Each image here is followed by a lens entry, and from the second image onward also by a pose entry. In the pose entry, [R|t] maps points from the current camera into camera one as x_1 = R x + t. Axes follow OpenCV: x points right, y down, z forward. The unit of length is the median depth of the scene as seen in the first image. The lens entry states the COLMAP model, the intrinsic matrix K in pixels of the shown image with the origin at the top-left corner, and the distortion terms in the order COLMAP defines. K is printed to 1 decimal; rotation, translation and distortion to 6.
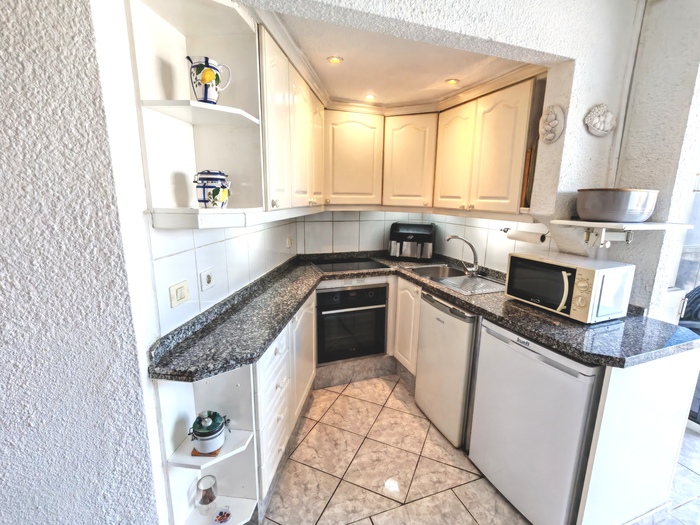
lens RADIAL K [[320.9, 0, 352.3], [0, 320.9, 263.1], [0, 0, 1]] dist [0.003099, 0.000754]
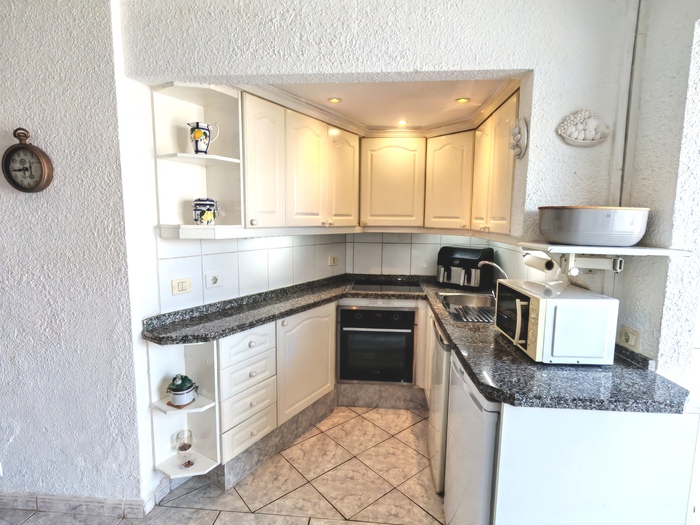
lens RADIAL K [[361.9, 0, 362.6], [0, 361.9, 263.7], [0, 0, 1]] dist [0.002679, 0.000453]
pose [[0.908295, 0.048437, -0.415517, 0.668368], [-0.084668, 0.994003, -0.069209, 0.033082], [0.409673, 0.098044, 0.906949, -0.084942]]
